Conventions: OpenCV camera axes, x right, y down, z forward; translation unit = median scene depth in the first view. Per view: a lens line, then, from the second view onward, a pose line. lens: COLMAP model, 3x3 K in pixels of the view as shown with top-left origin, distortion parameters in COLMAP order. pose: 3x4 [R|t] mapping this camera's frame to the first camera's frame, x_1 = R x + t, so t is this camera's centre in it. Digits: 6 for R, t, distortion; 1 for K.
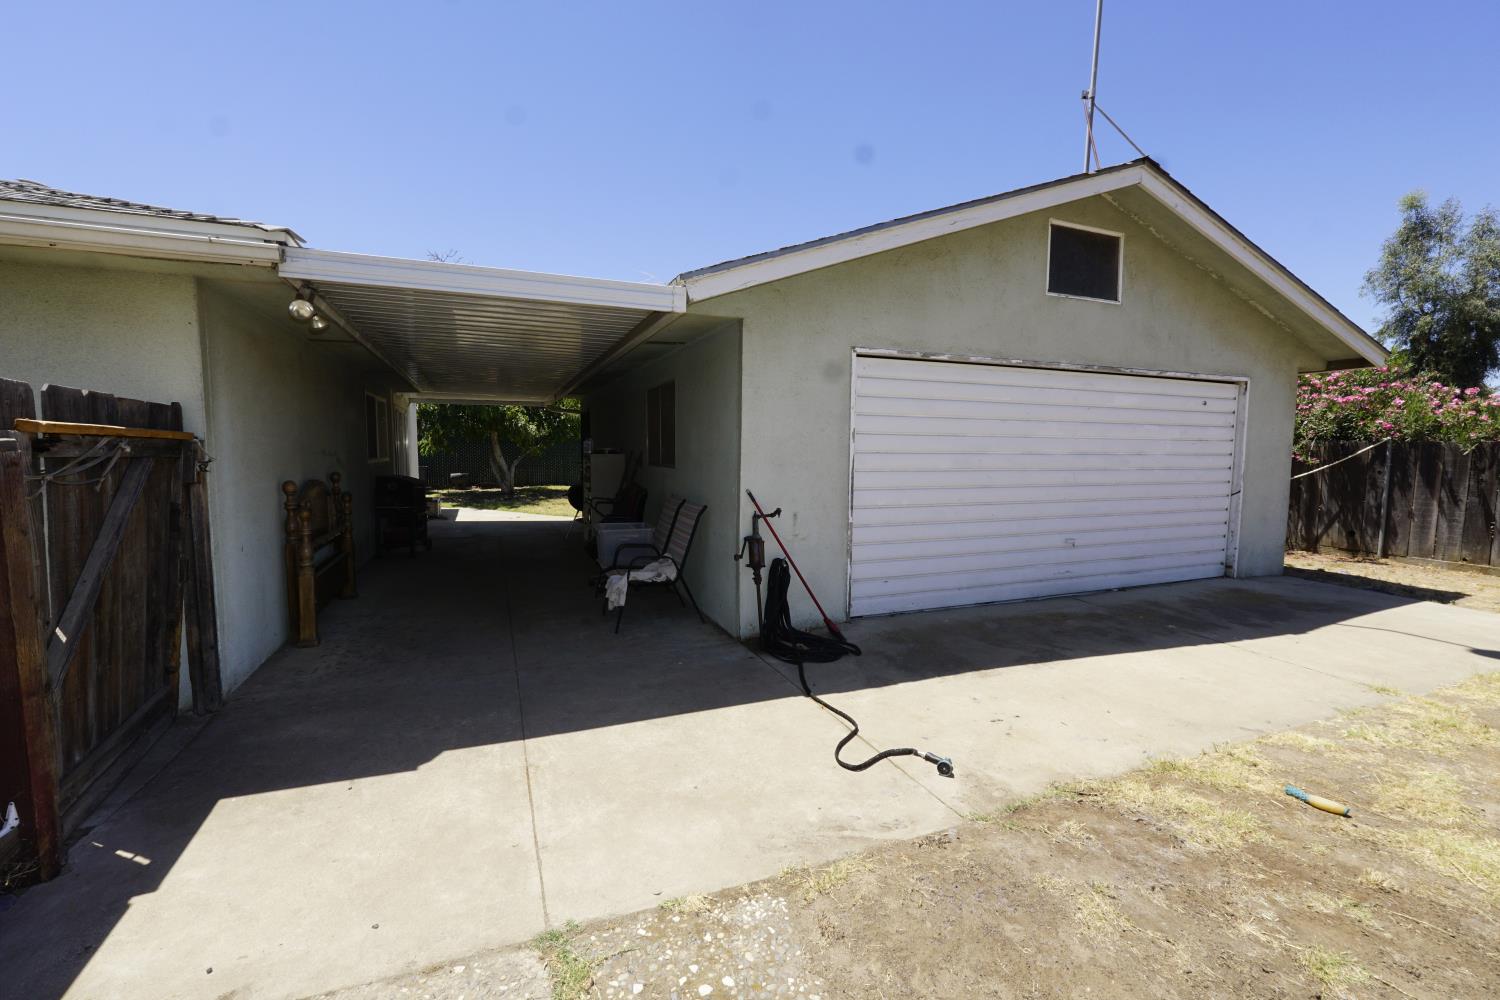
lens RADIAL K [[633.6, 0, 738.1], [0, 633.6, 497.7], [0, 0, 1]] dist [-0.012055, 0.004110]
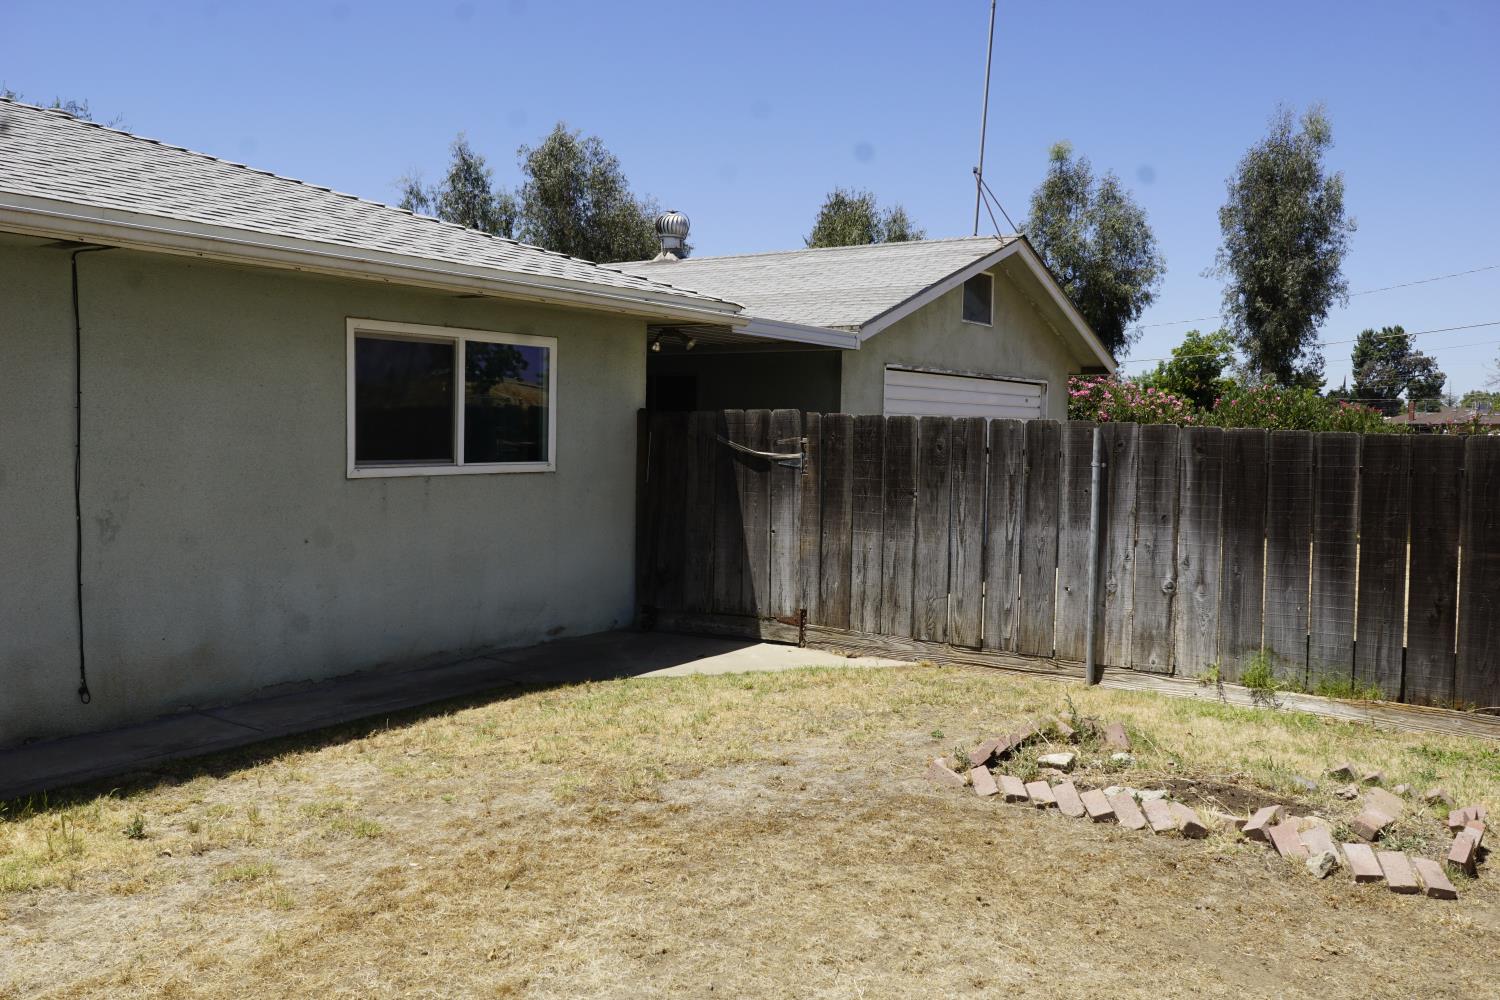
lens RADIAL K [[1273.0, 0, 754.7], [0, 1273.0, 507.2], [0, 0, 1]] dist [0.001278, -0.002694]
pose [[0.814187, -0.030720, 0.579789, -2.573191], [0.036716, 0.999325, 0.001388, 0.088328], [-0.579440, 0.020158, 0.814766, -1.651928]]
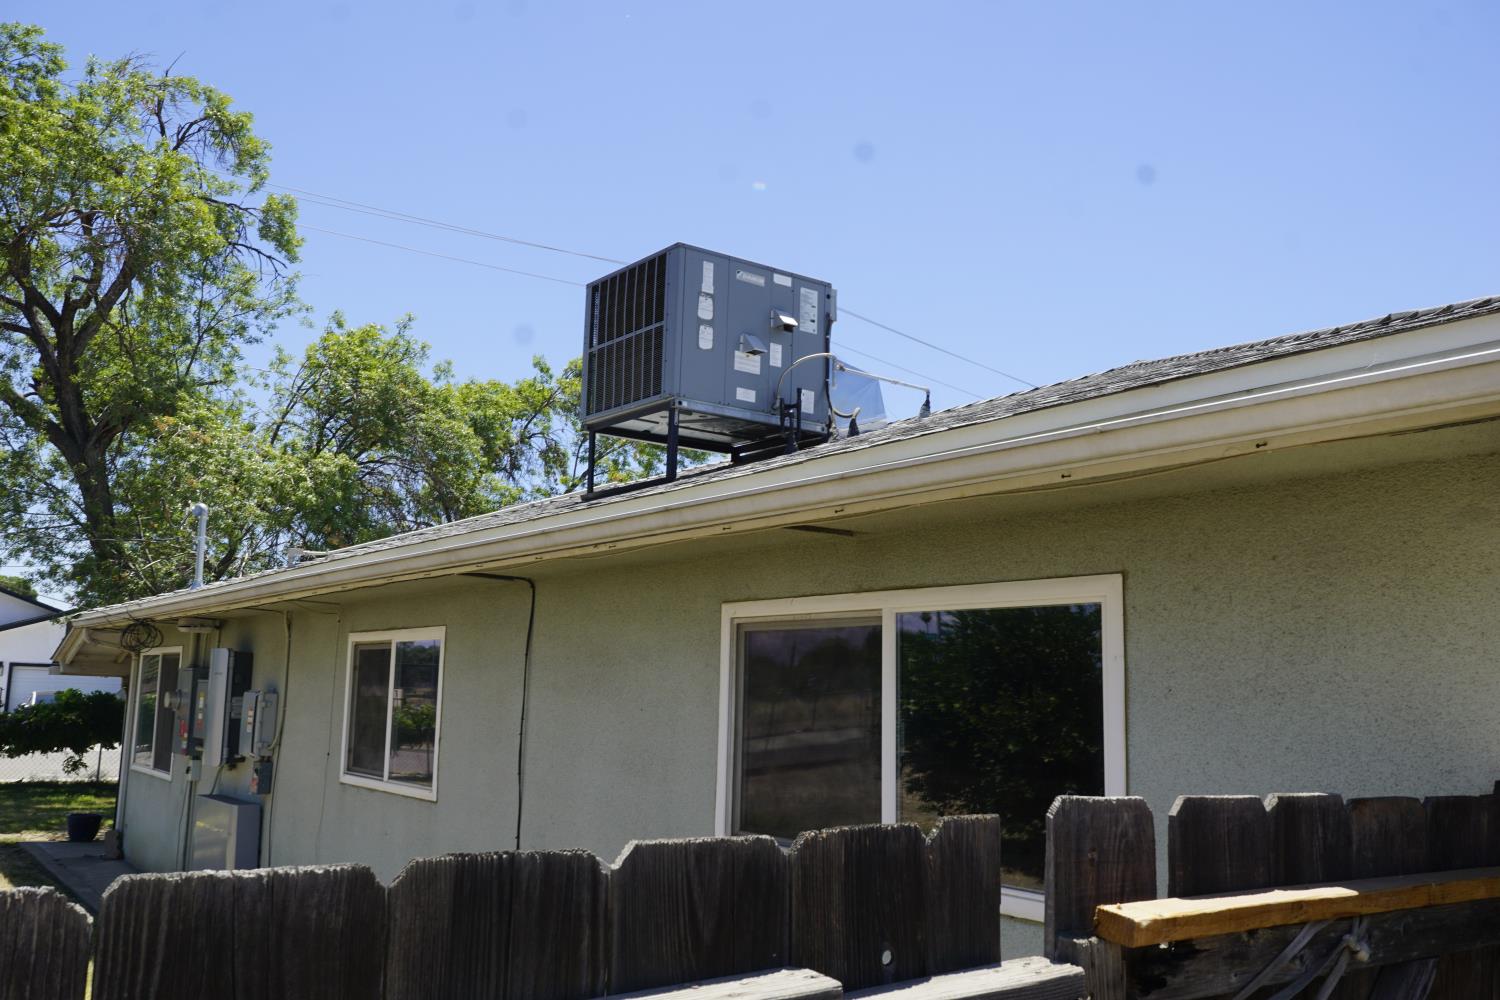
lens RADIAL K [[1273.0, 0, 741.9], [0, 1273.0, 507.5], [0, 0, 1]] dist [0.001278, -0.002694]
pose [[0.255401, -0.140496, -0.956573, -0.274707], [-0.102760, 0.979837, -0.171349, -0.143421], [0.961359, 0.142060, 0.235814, 0.380085]]
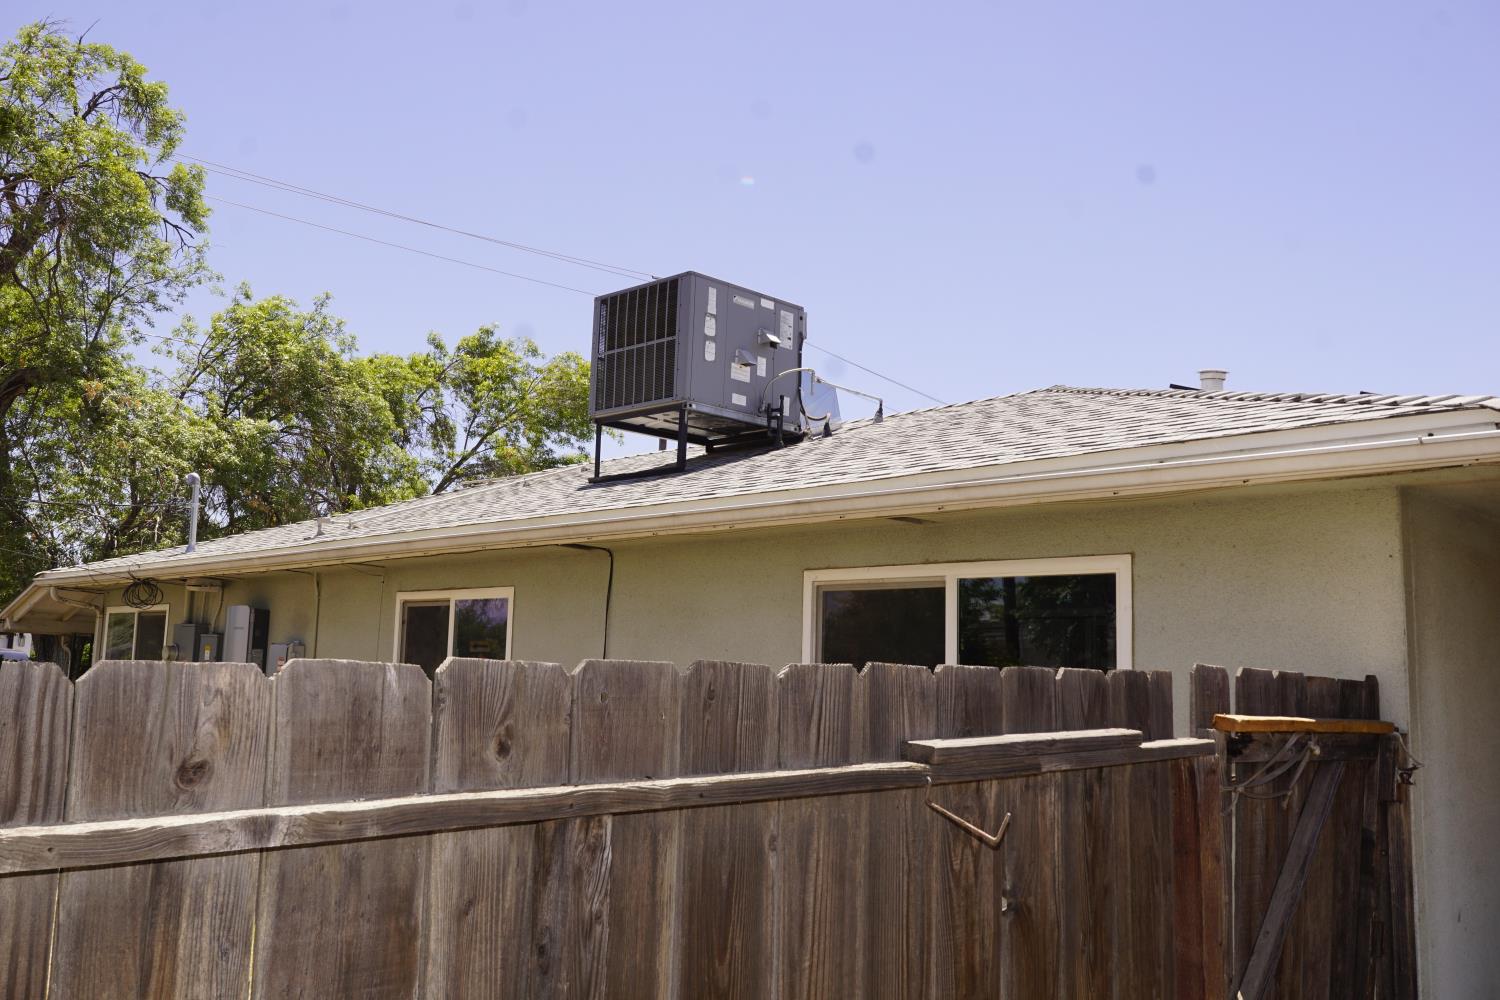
lens RADIAL K [[1273.0, 0, 748.5], [0, 1273.0, 500.2], [0, 0, 1]] dist [0.001278, -0.002694]
pose [[0.395031, -0.118531, -0.910989, 0.108491], [-0.103668, 0.979556, -0.172406, -0.033669], [0.912800, 0.162546, 0.374667, -0.153583]]
